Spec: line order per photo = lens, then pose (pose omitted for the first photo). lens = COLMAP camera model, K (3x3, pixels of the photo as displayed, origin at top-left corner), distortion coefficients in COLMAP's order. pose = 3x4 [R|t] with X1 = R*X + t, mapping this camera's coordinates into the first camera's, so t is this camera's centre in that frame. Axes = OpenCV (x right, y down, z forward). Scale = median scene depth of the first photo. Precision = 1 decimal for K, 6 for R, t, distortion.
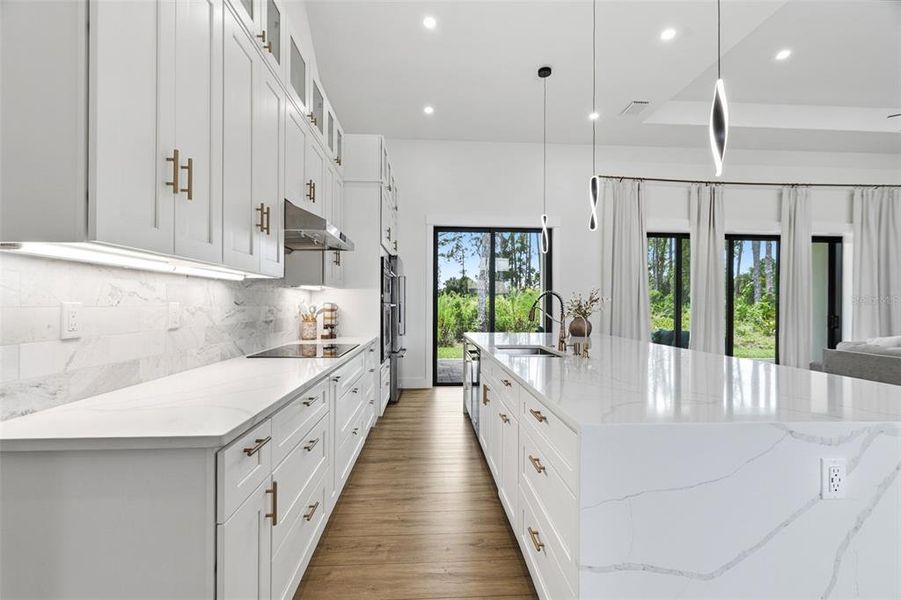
lens RADIAL K [[398.2, 0, 450.5], [0, 398.2, 300.0], [0, 0, 1]] dist [-0.001114, -0.000232]
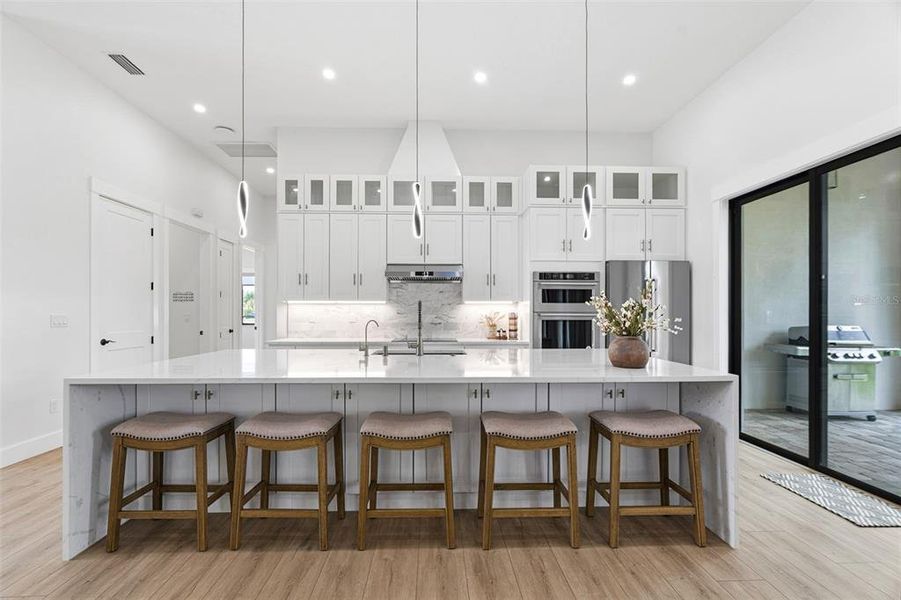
lens RADIAL K [[394.1, 0, 448.0], [0, 394.1, 311.0], [0, 0, 1]] dist [-0.004409, 0.000223]
pose [[-0.025143, -0.010041, -0.999633, 0.632767], [0.010960, 0.999887, -0.010319, 0.007618], [0.999624, -0.011215, -0.025030, 0.522035]]
